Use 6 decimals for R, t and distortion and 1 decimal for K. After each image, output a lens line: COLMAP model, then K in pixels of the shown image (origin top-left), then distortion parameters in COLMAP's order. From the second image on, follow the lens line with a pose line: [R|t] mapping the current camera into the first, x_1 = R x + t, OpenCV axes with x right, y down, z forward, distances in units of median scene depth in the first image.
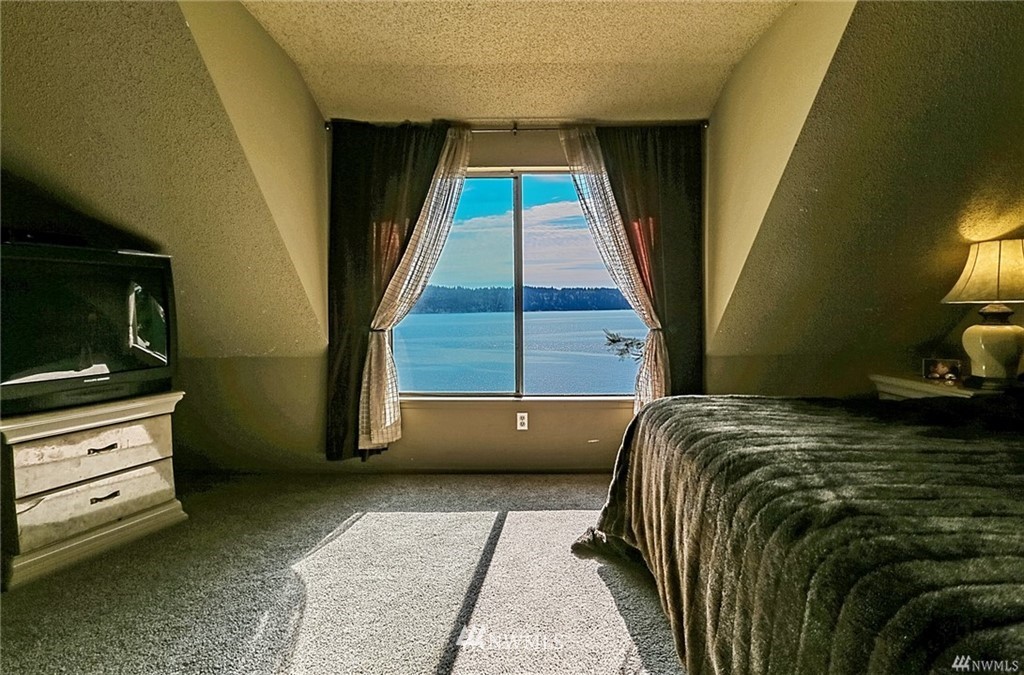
lens RADIAL K [[488.0, 0, 511.7], [0, 488.0, 338.3], [0, 0, 1]] dist [-0.016388, 0.002167]
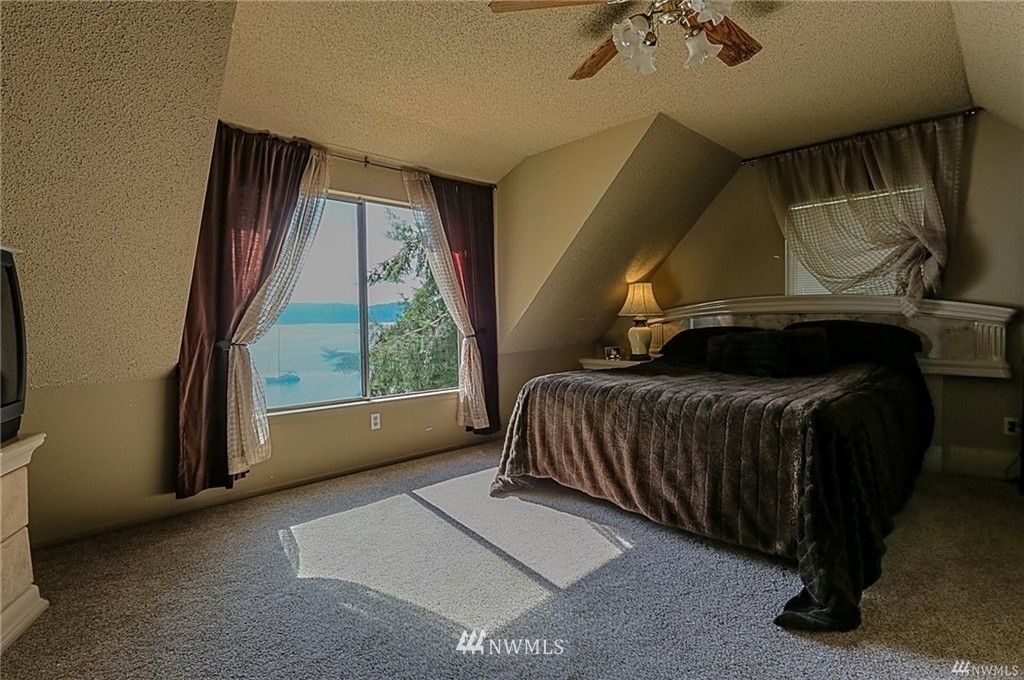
lens RADIAL K [[488.0, 0, 512.1], [0, 488.0, 338.2], [0, 0, 1]] dist [-0.016388, 0.002167]
pose [[0.722027, -0.031743, 0.691136, -0.553495], [0.051576, 0.998637, -0.008015, 0.004939], [-0.689940, 0.041434, 0.722680, -0.034448]]
